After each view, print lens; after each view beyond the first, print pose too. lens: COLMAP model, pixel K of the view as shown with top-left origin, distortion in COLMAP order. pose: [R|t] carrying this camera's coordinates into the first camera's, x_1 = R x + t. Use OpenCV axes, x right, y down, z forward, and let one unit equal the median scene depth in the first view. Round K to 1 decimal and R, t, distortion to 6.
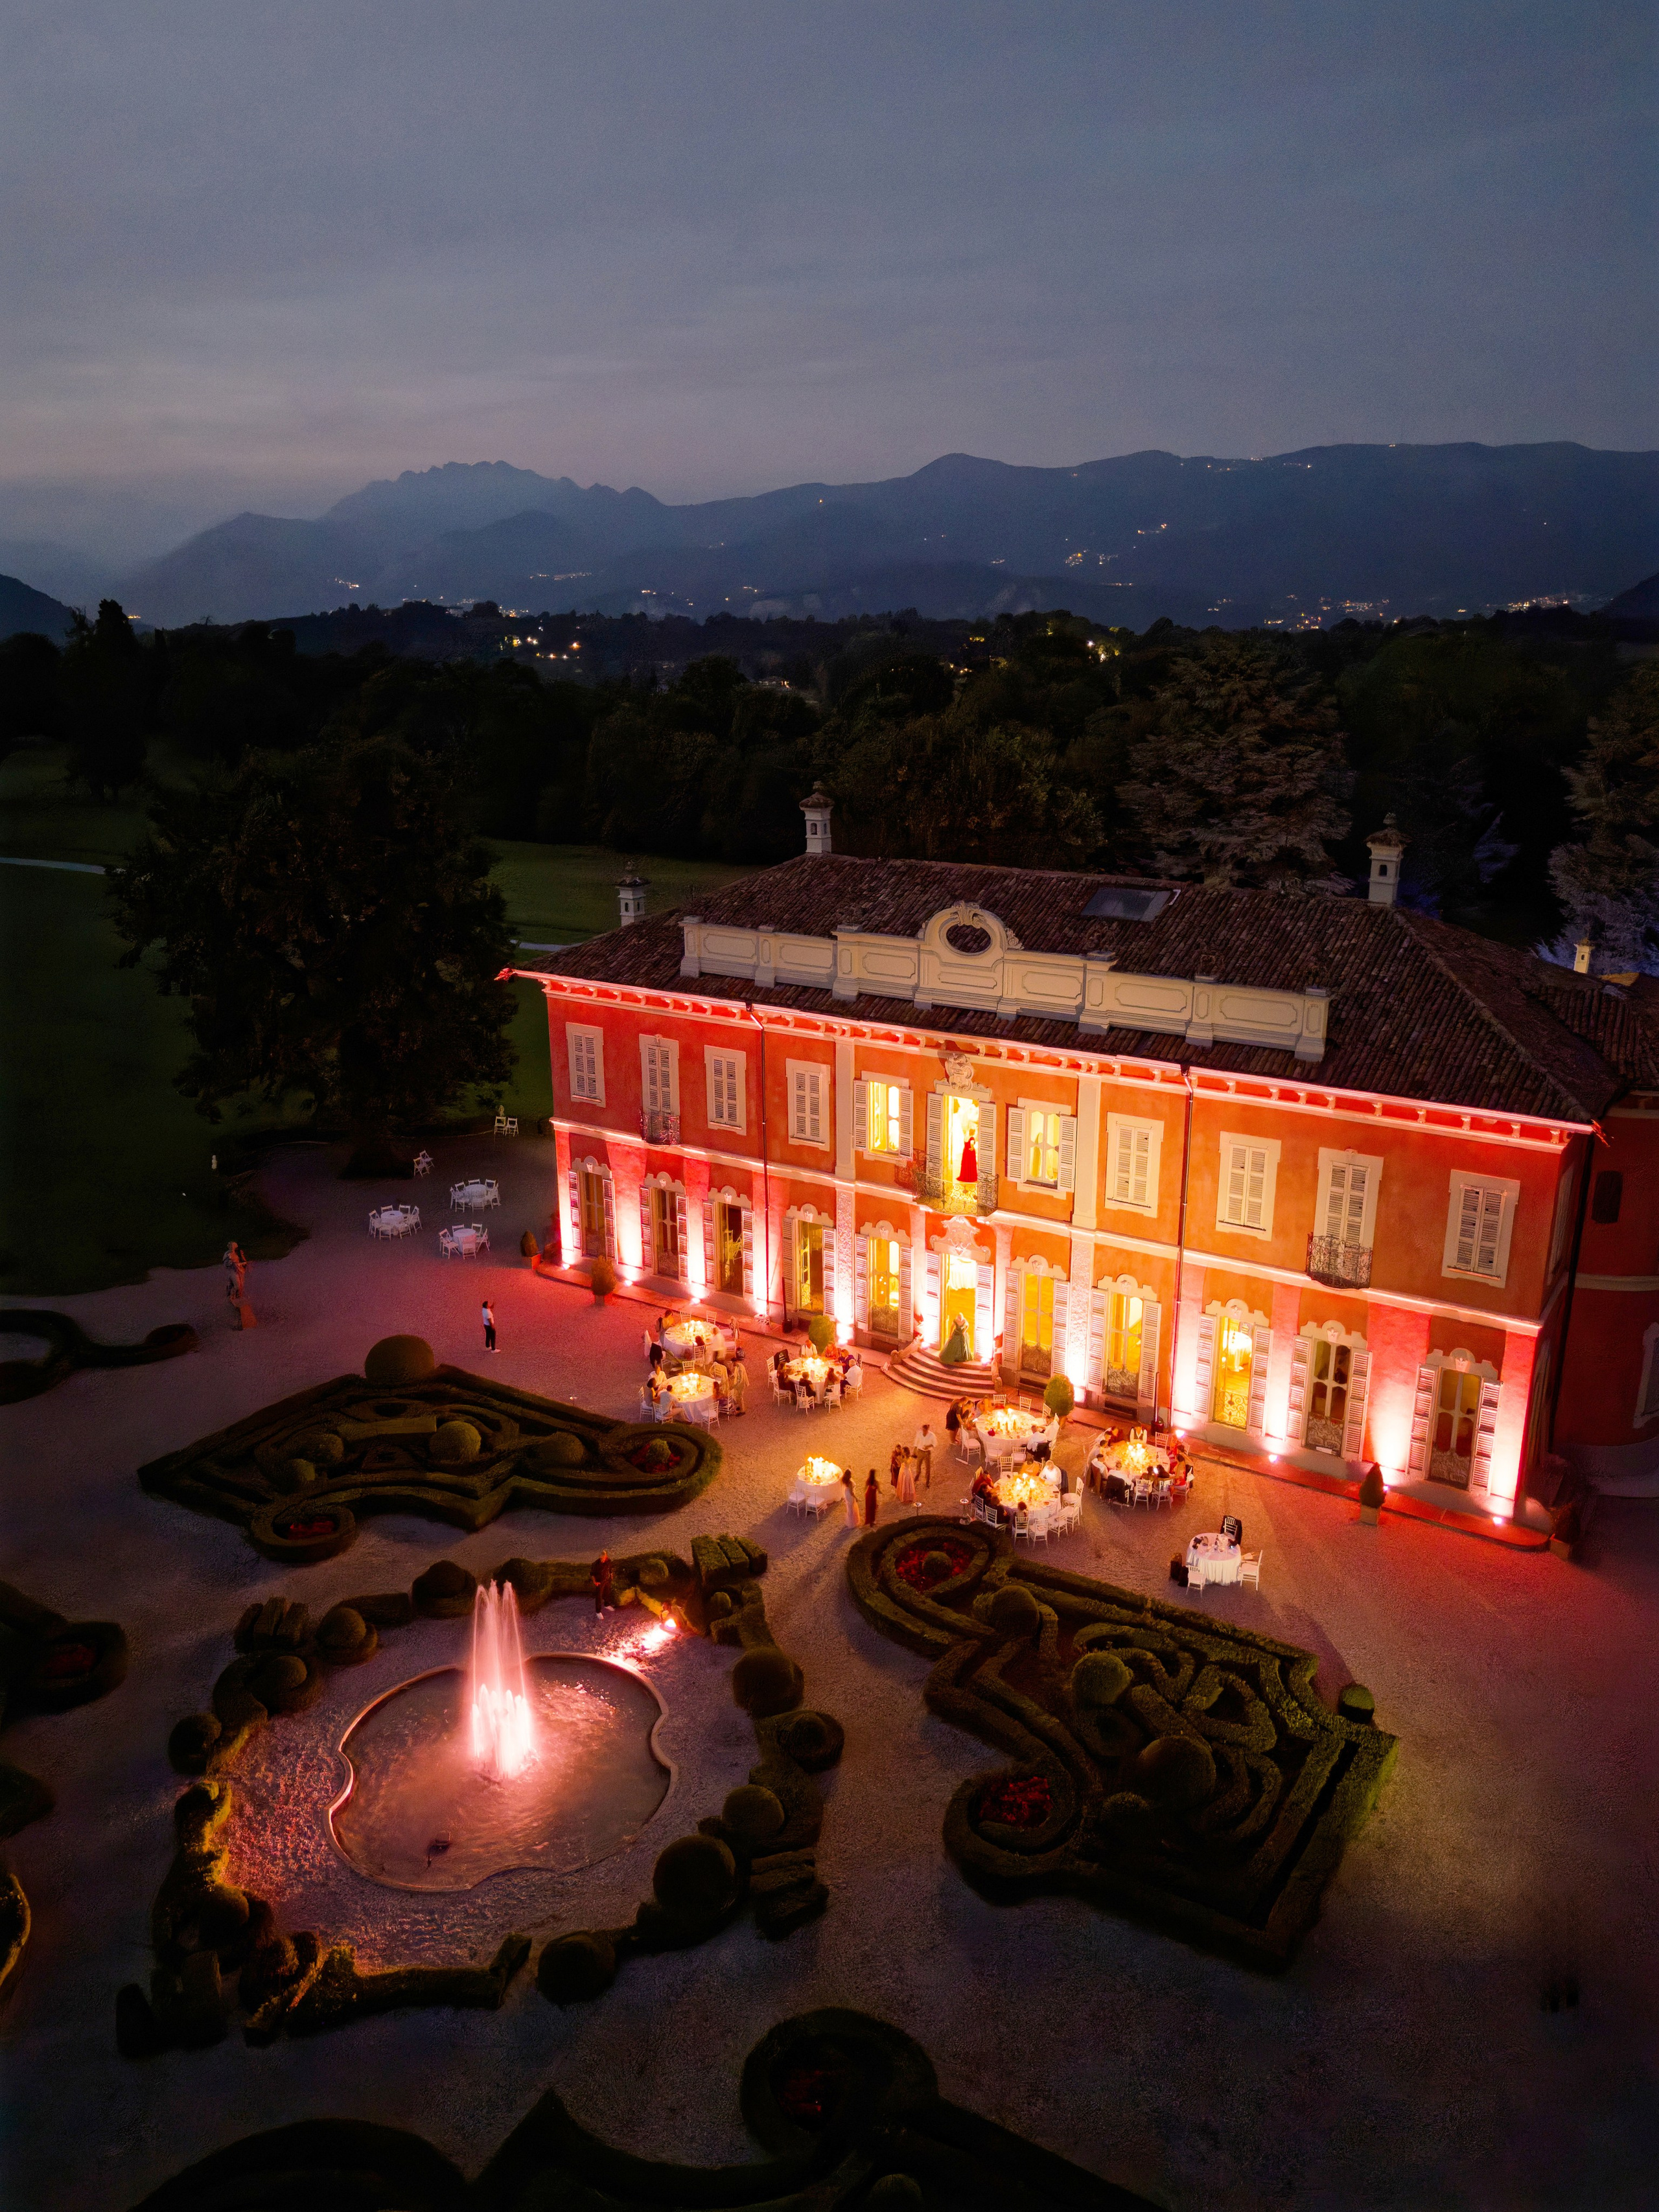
lens RADIAL K [[1614.5, 0, 829.5], [0, 1614.5, 1106.0], [0, 0, 1]] dist [0.003297, -0.002688]
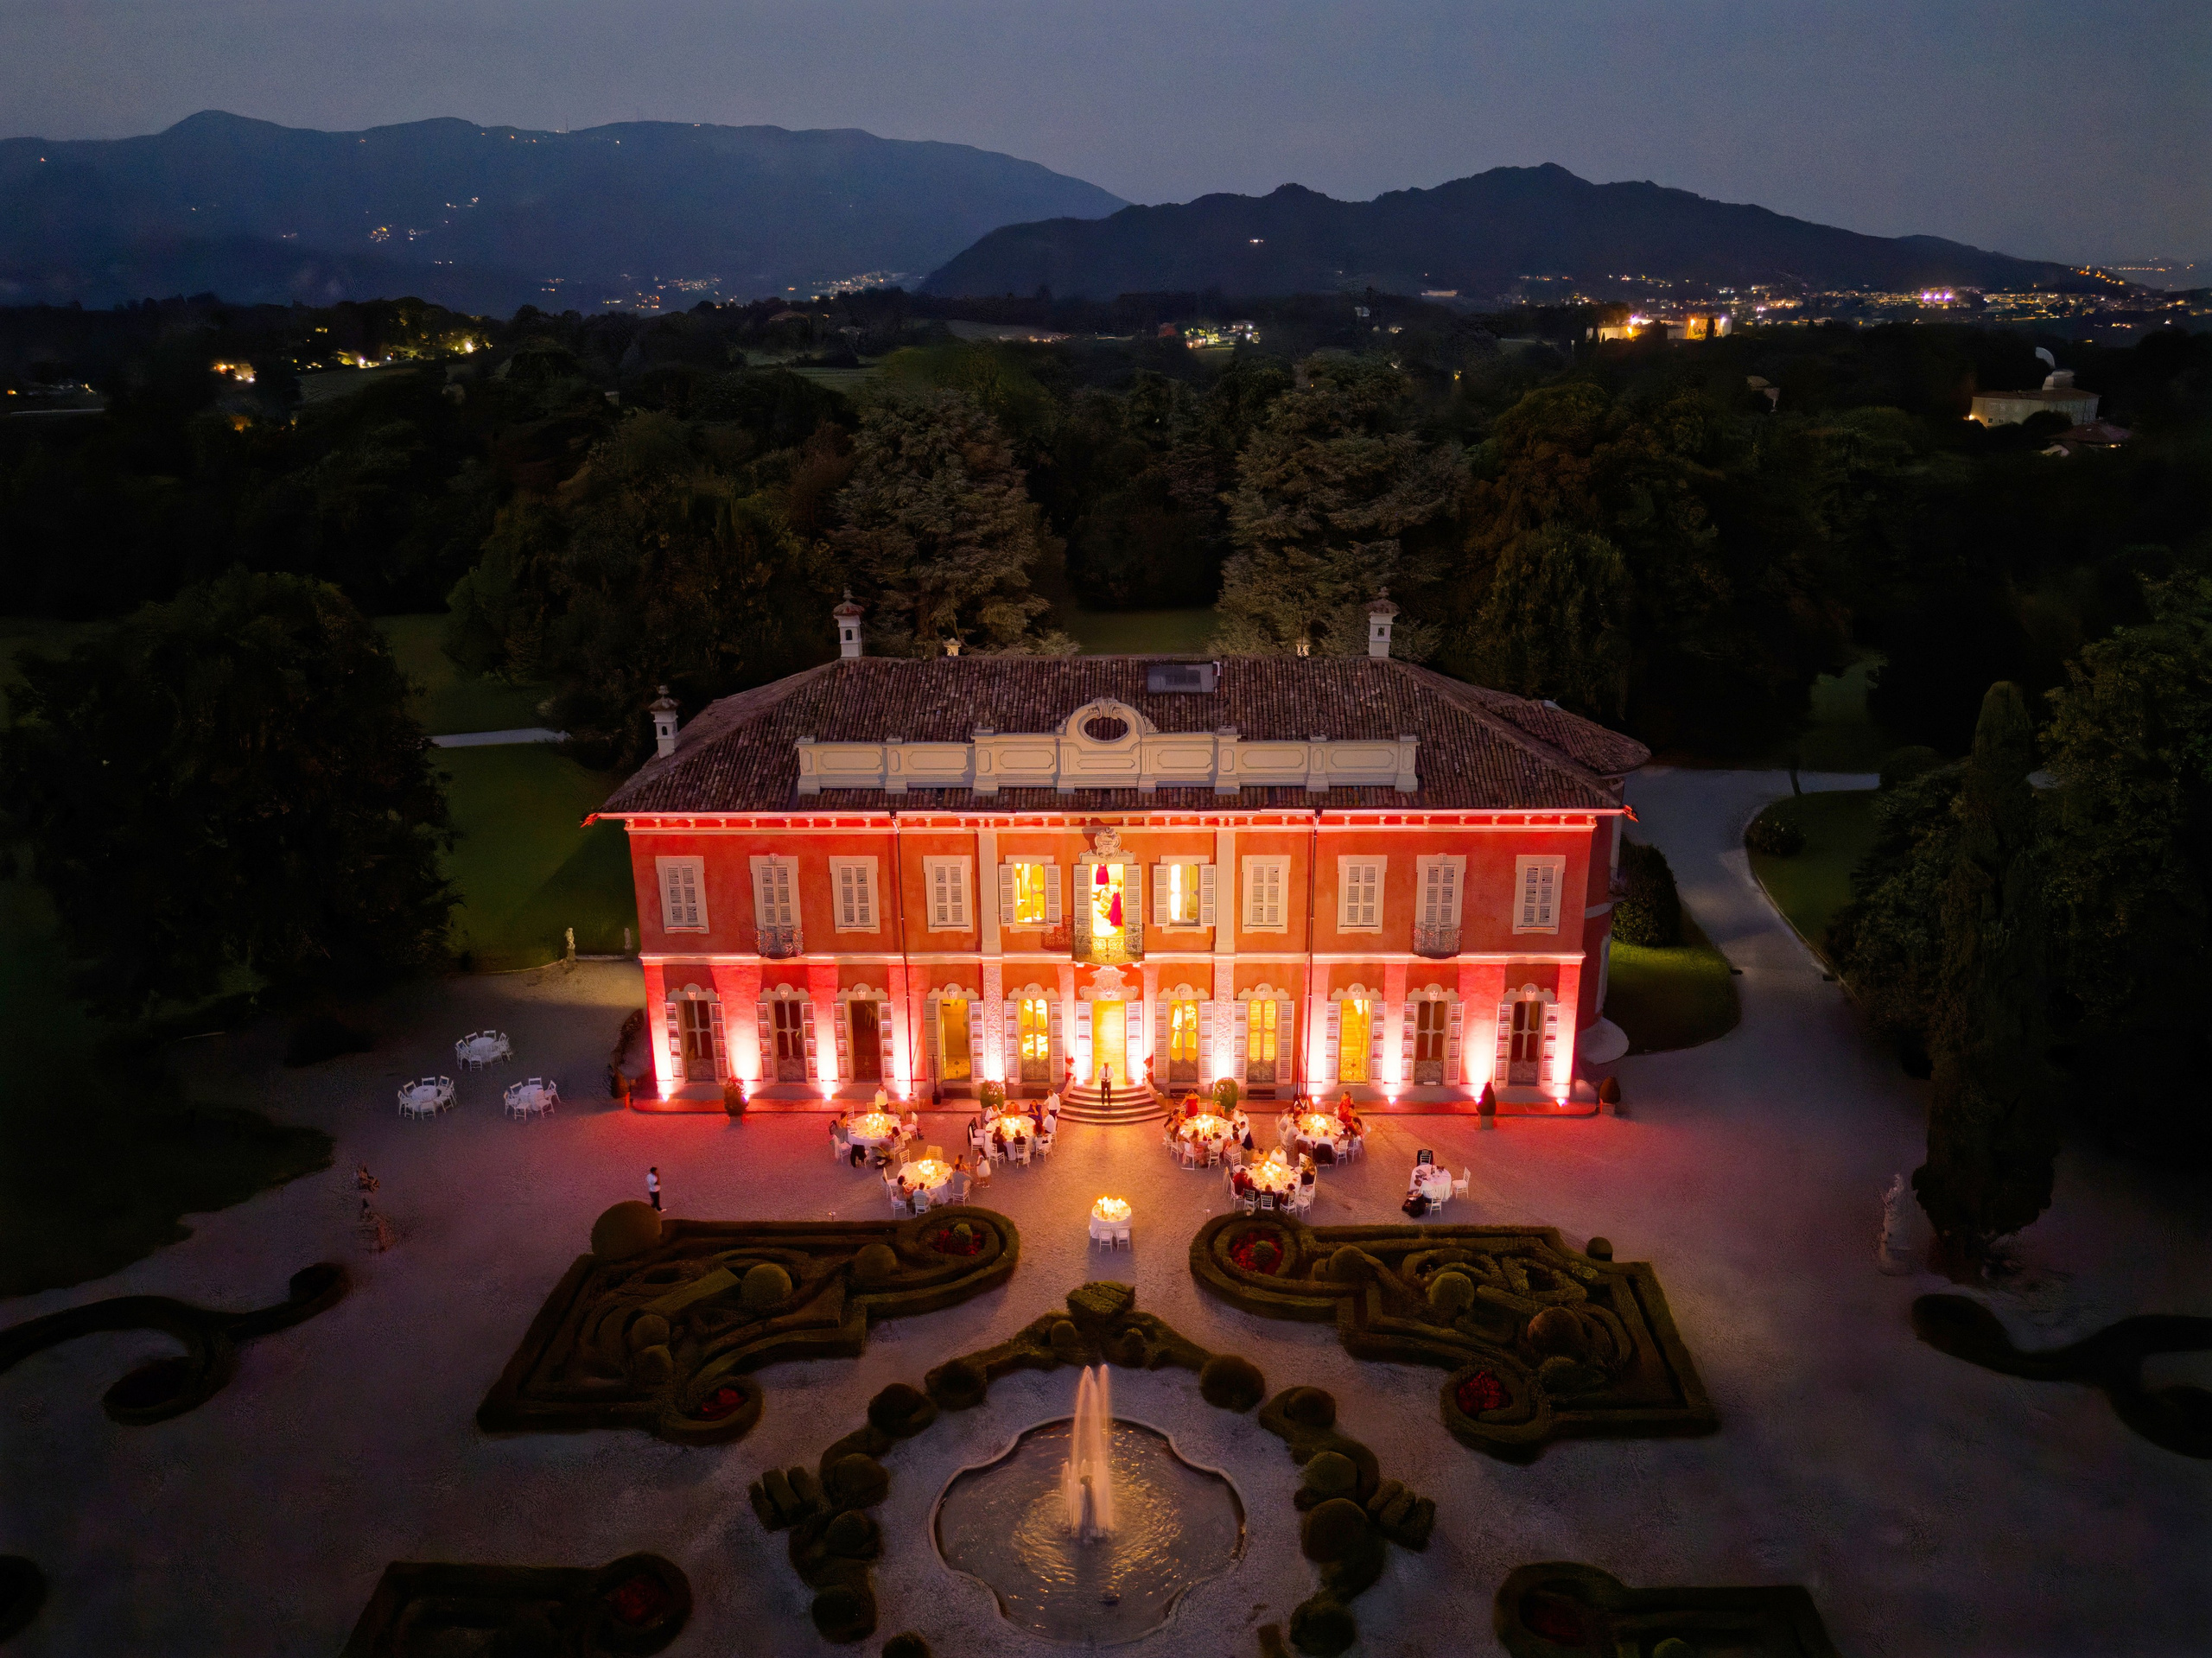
lens RADIAL K [[1614.3, 0, 1110.6], [0, 1614.3, 826.7], [0, 0, 1]] dist [0.003297, -0.002688]
pose [[0.854562, -0.168443, 0.491274, -0.471270], [0.156510, 0.985492, 0.065649, -0.105500], [-0.495205, 0.020788, 0.868527, -0.004036]]
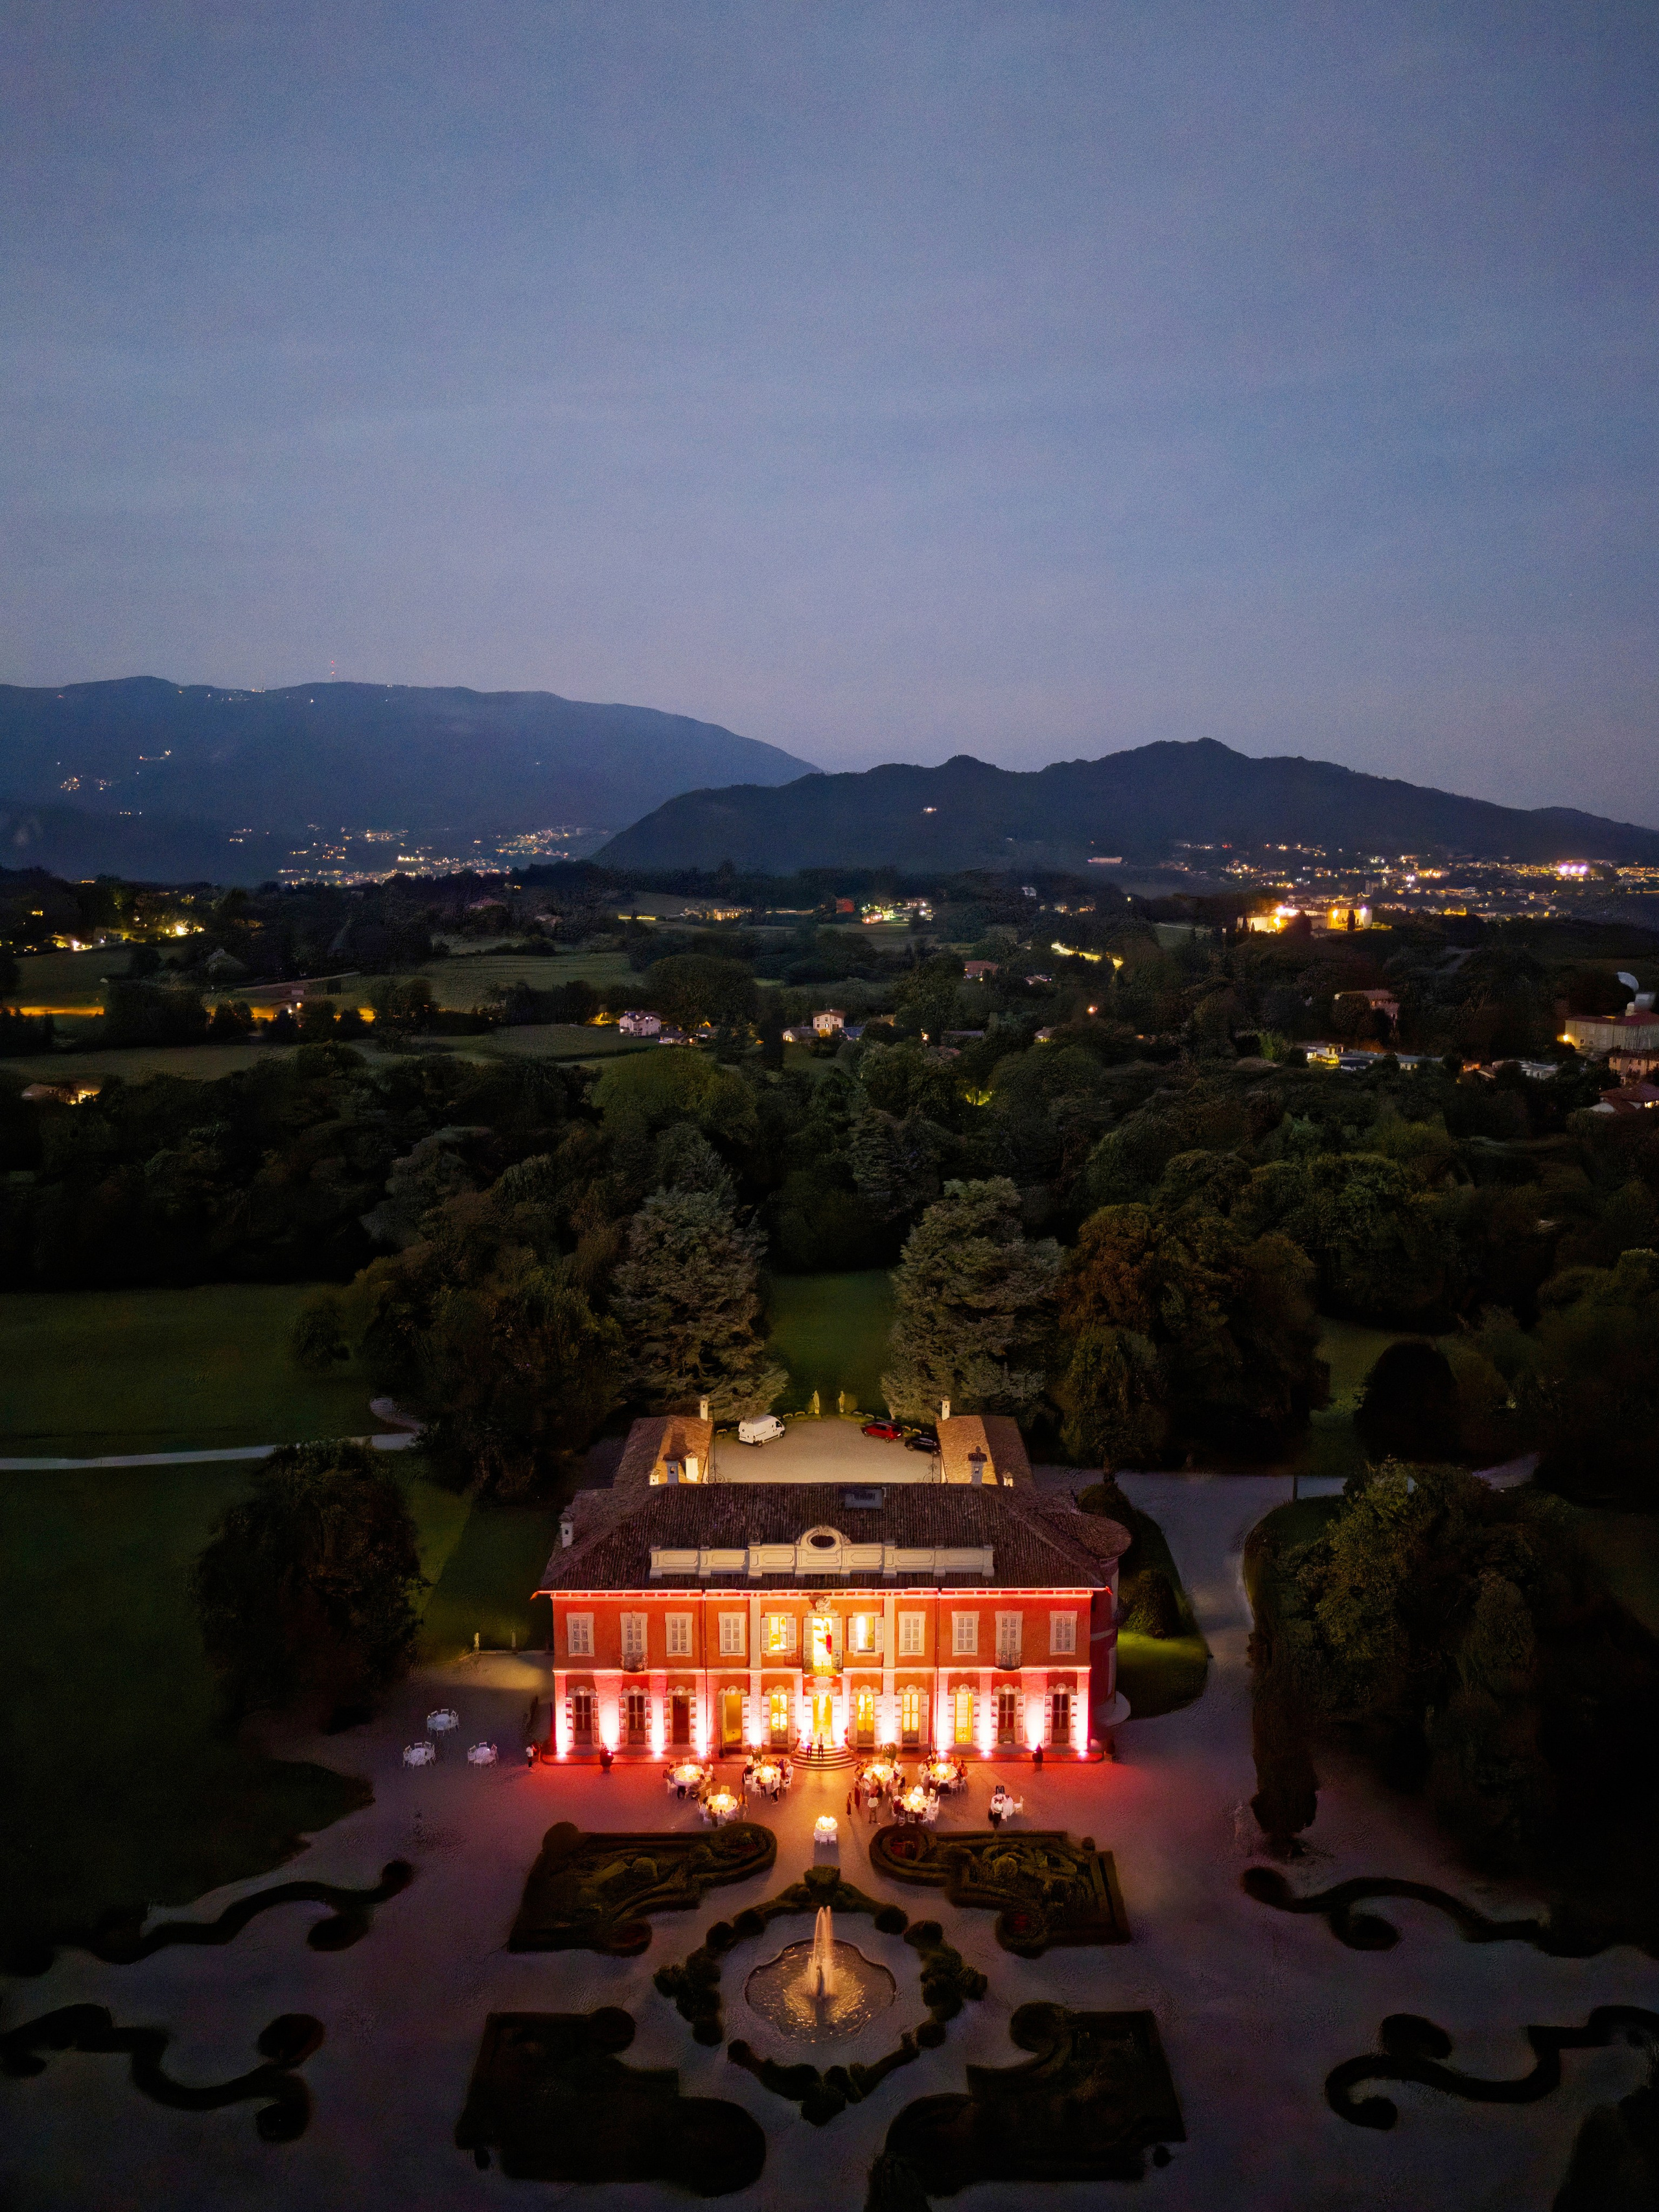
lens RADIAL K [[1642.8, 0, 854.2], [0, 1642.8, 1099.1], [0, 0, 1]] dist [0.002716, -0.002636]
pose [[0.833642, -0.080460, 0.546413, -0.959858], [0.154120, 0.983922, -0.090250, -0.452156], [-0.530367, 0.159449, 0.832639, -0.855600]]
